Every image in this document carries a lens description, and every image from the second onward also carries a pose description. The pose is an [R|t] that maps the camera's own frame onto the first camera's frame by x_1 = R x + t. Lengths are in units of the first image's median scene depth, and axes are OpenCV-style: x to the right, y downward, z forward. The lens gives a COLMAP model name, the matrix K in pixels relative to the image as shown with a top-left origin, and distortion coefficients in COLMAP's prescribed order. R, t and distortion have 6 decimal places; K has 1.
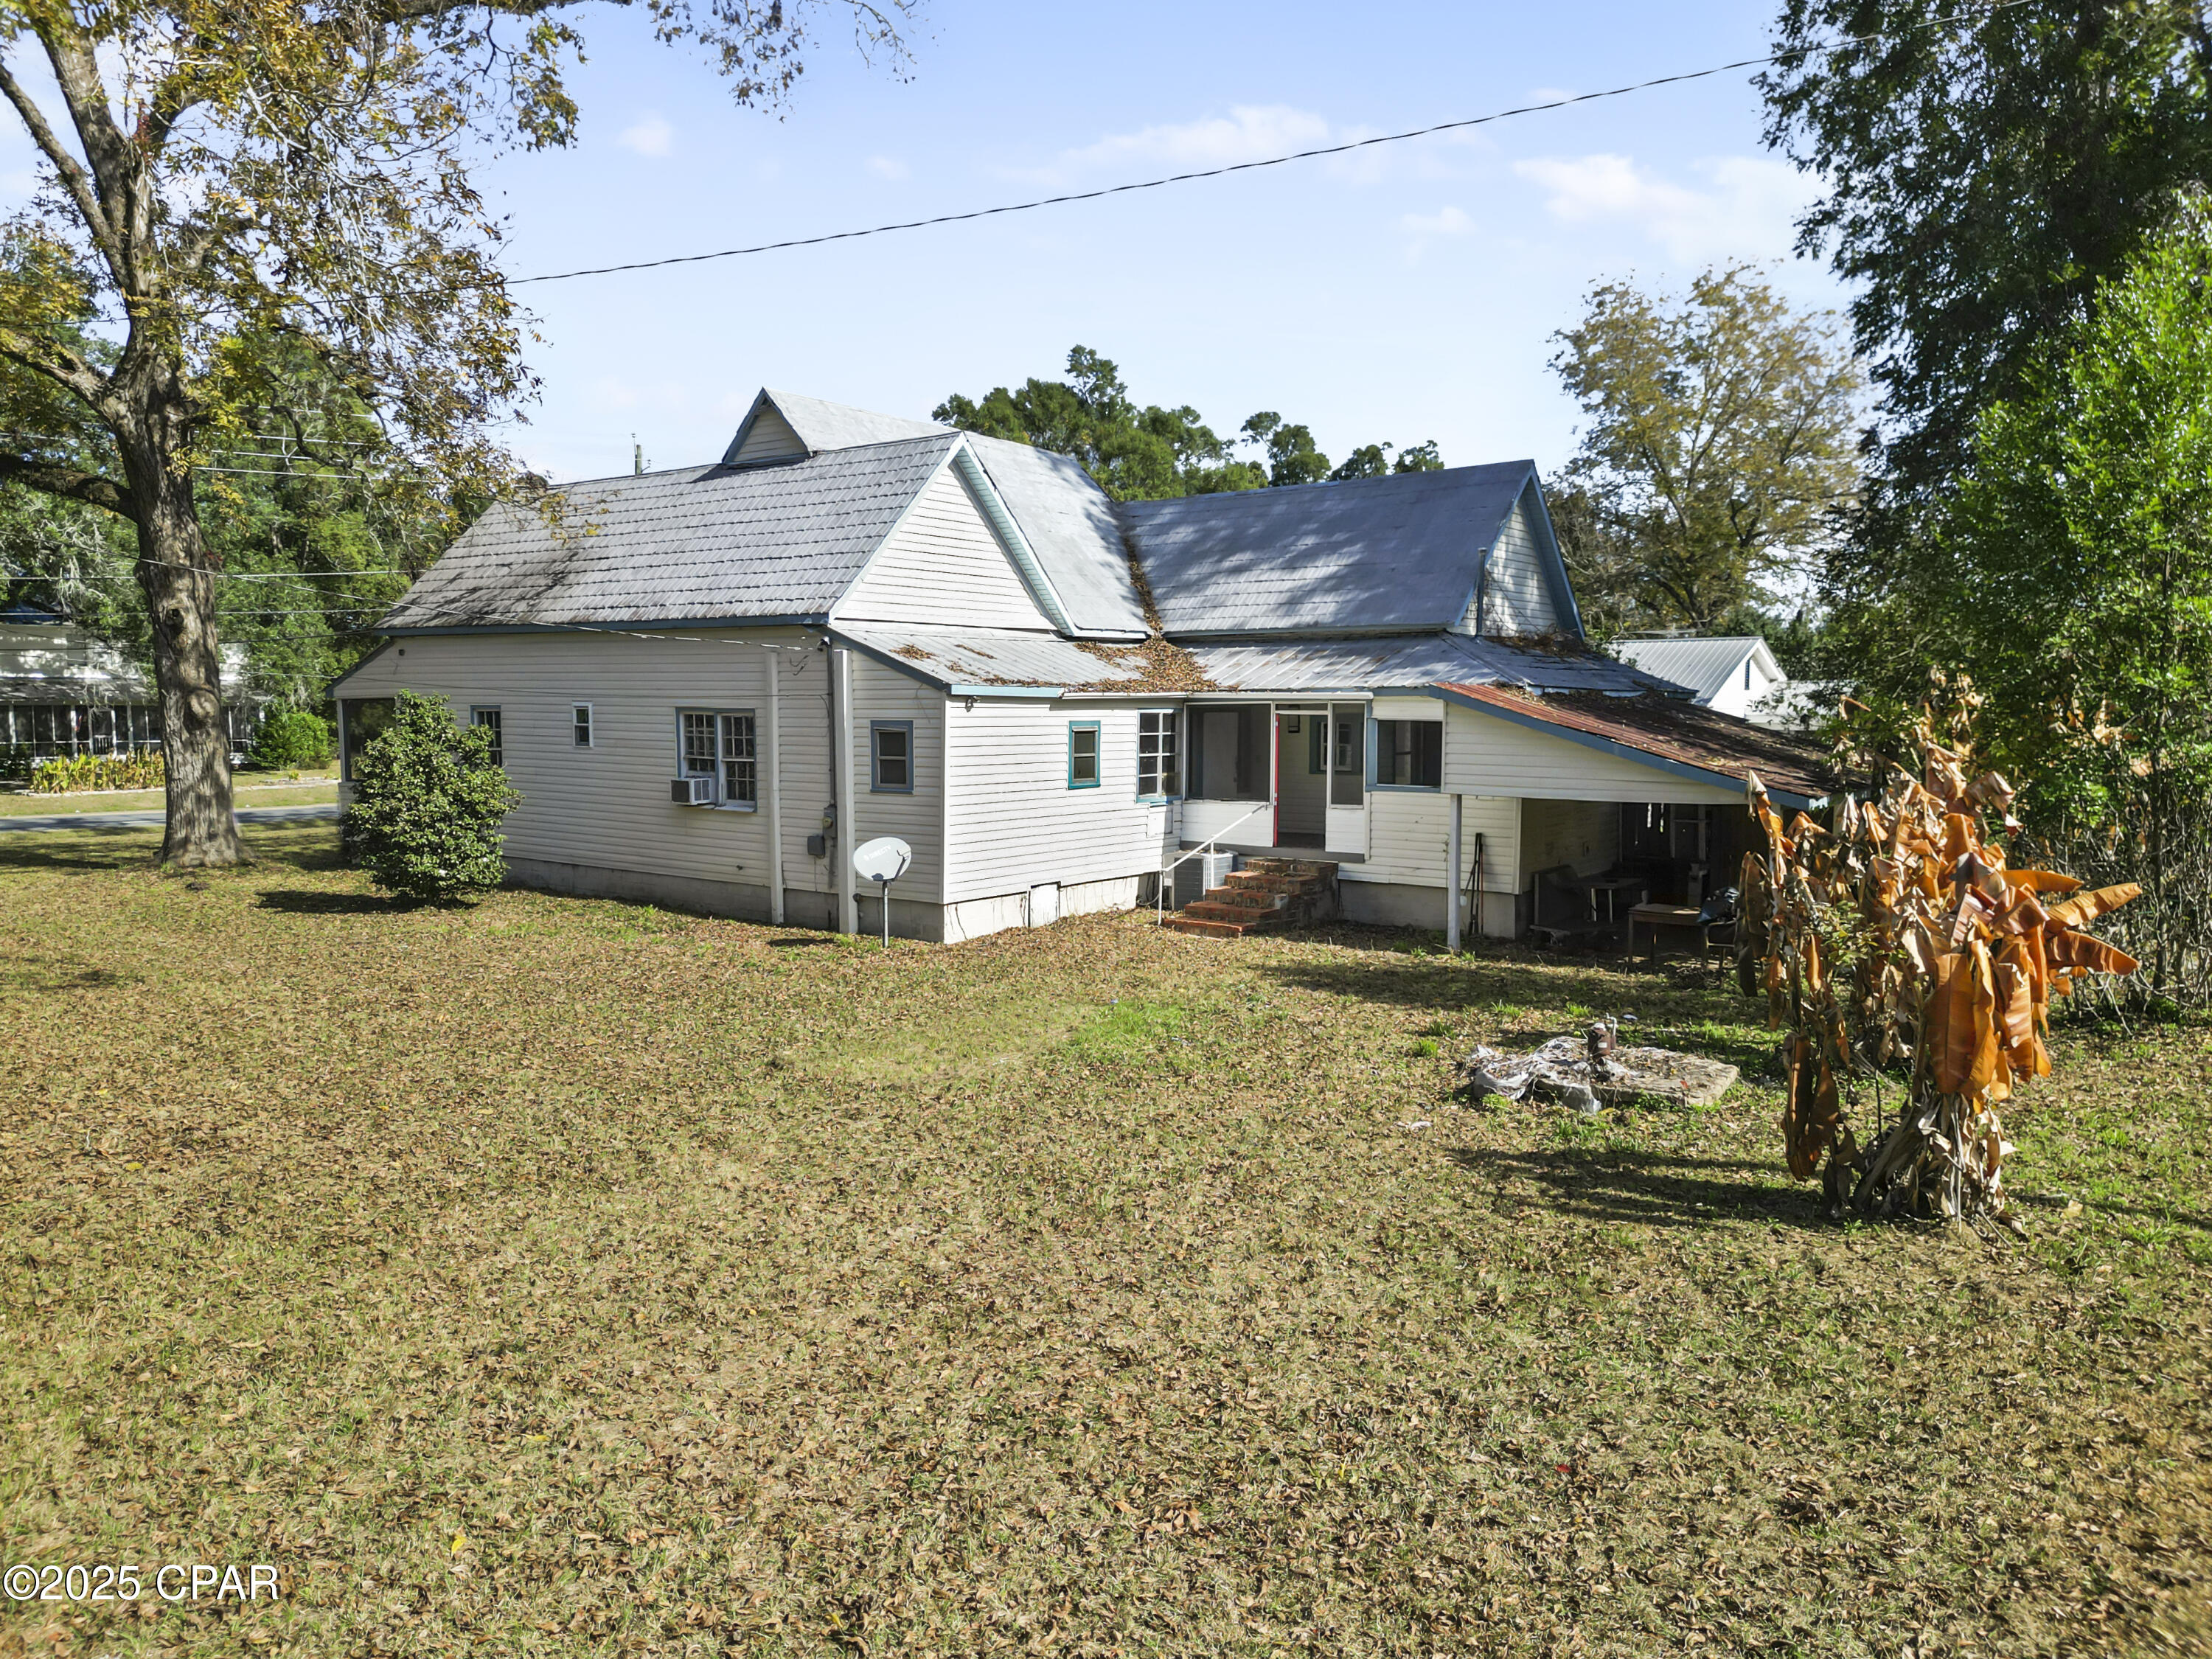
lens RADIAL K [[1541.9, 0, 1105.1], [0, 1541.9, 828.0], [0, 0, 1]] dist [0.037491, 0.000094]
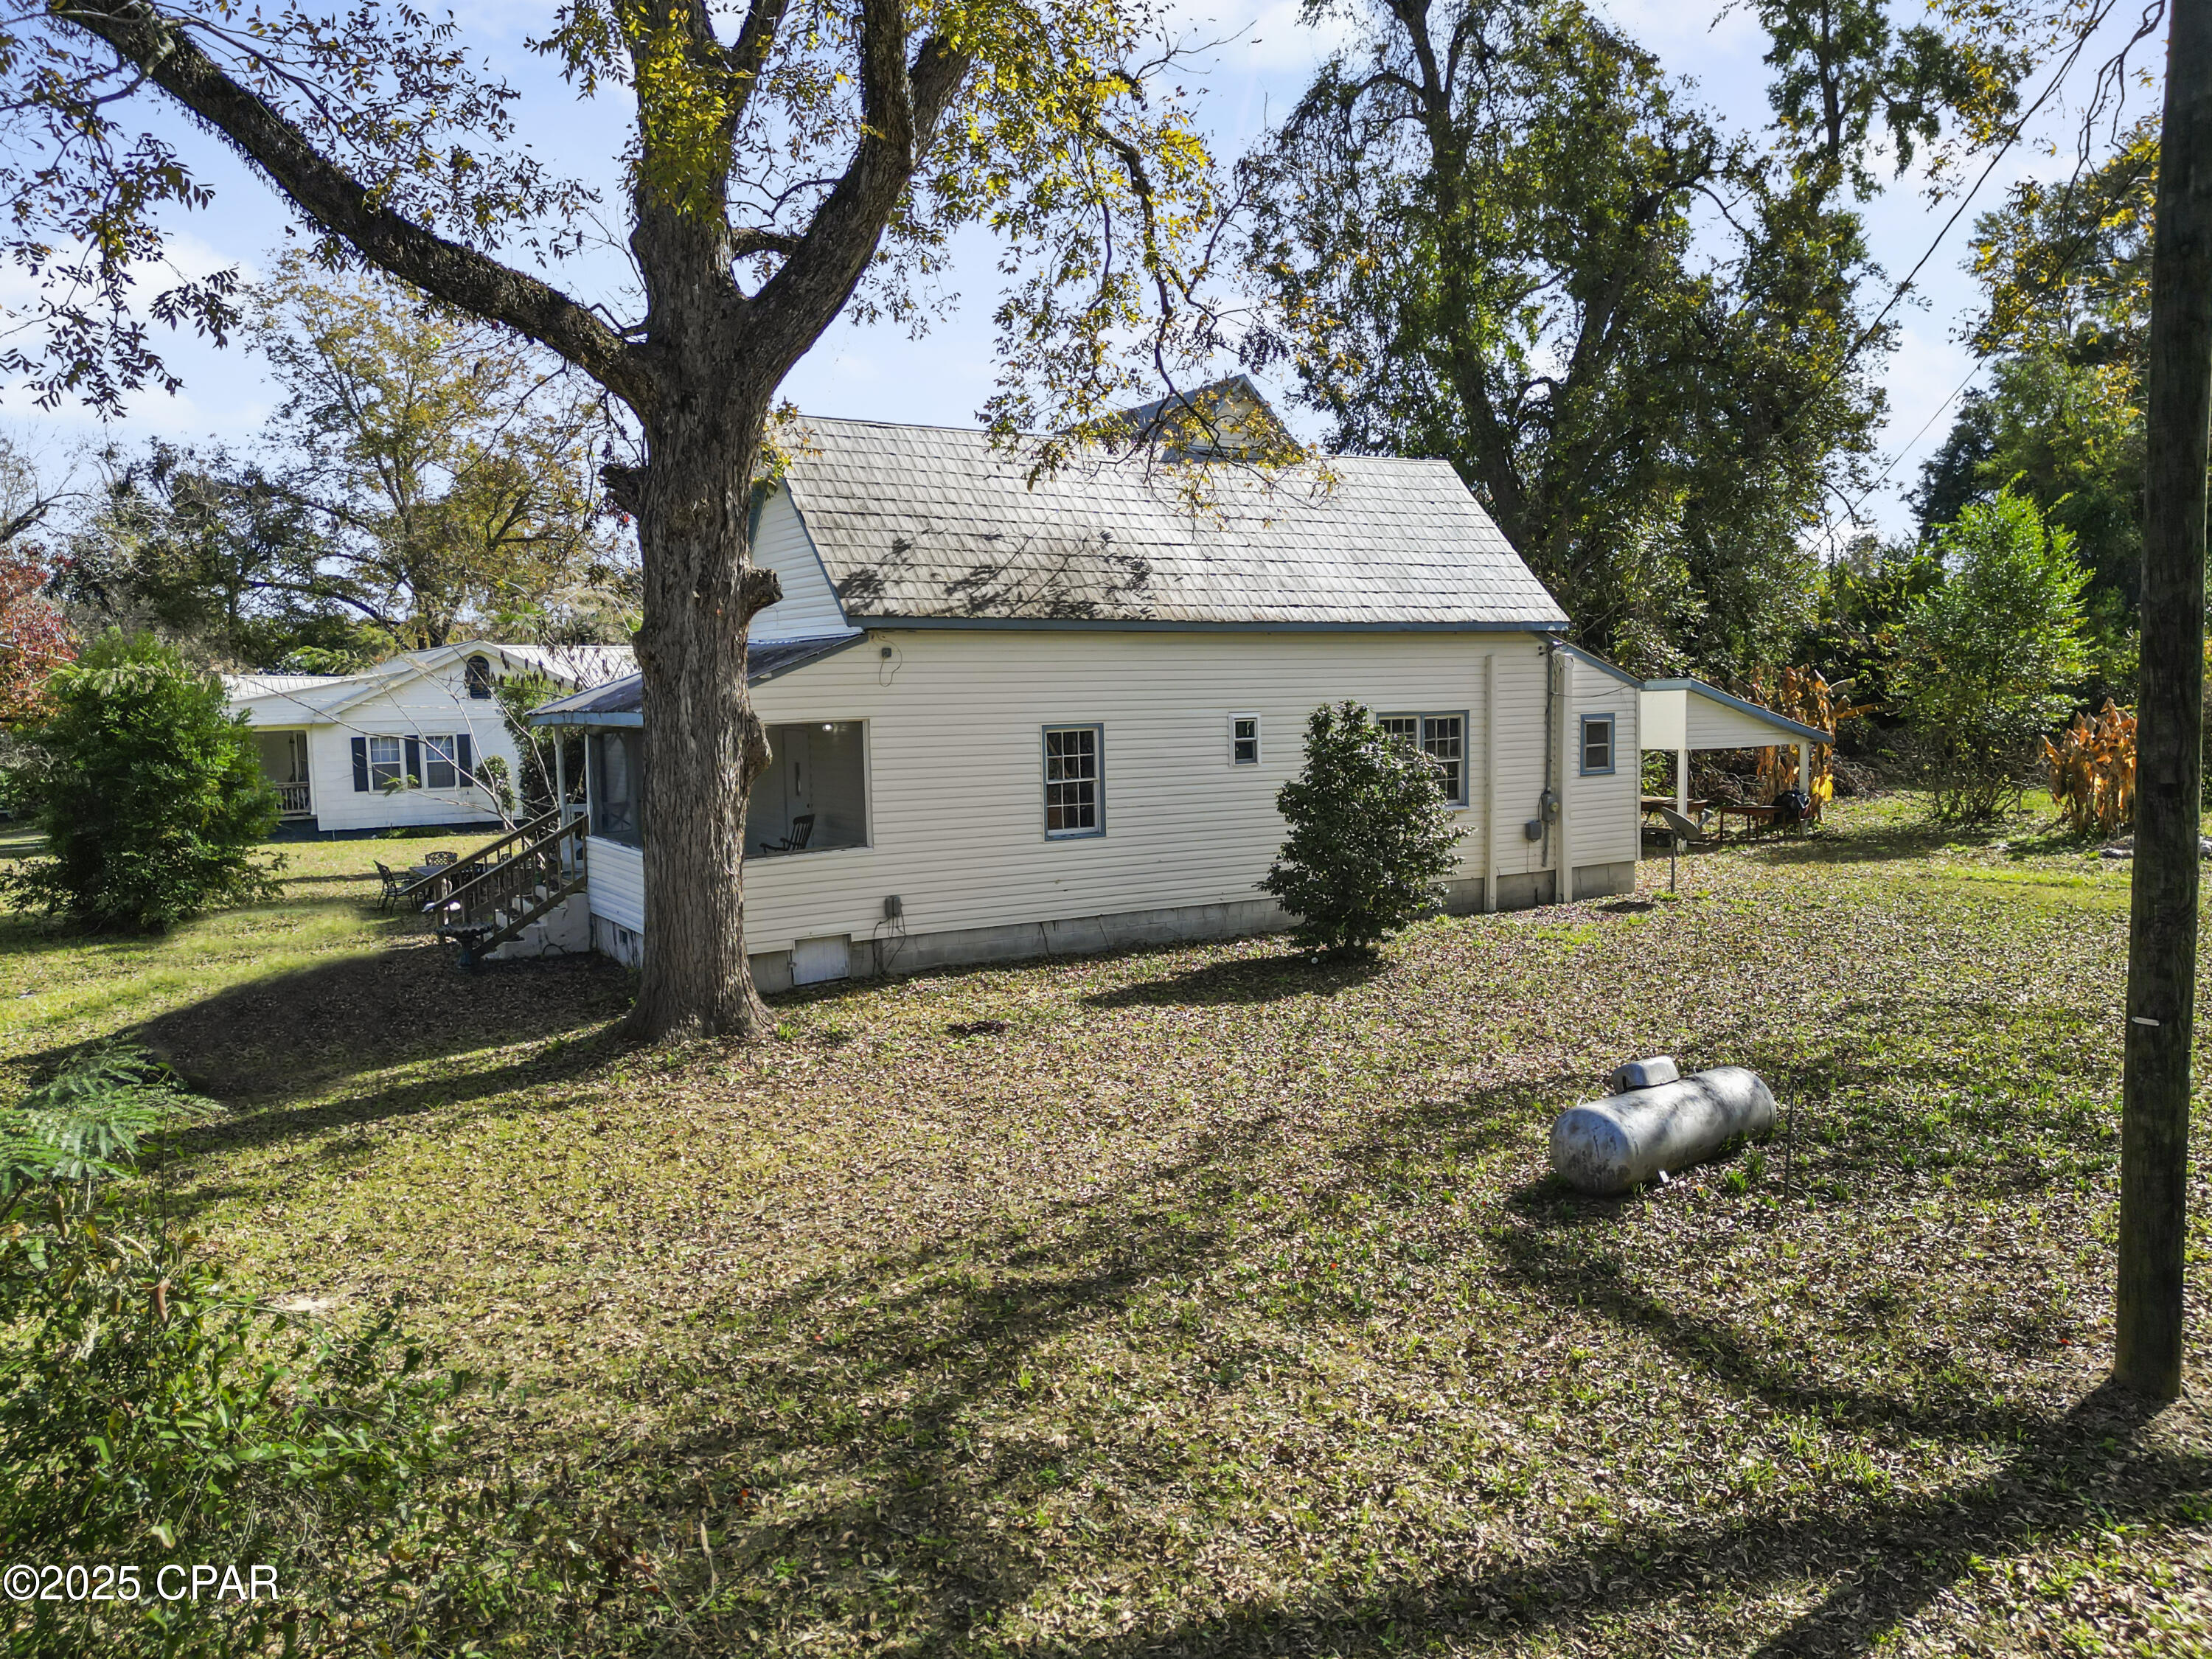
lens RADIAL K [[1541.9, 0, 1047.2], [0, 1541.9, 808.8], [0, 0, 1]] dist [0.037491, 0.000094]
pose [[0.412915, -0.081446, 0.907121, -1.260315], [0.097993, 0.994185, 0.044658, -0.083334], [-0.905483, 0.070452, 0.418495, 0.800091]]
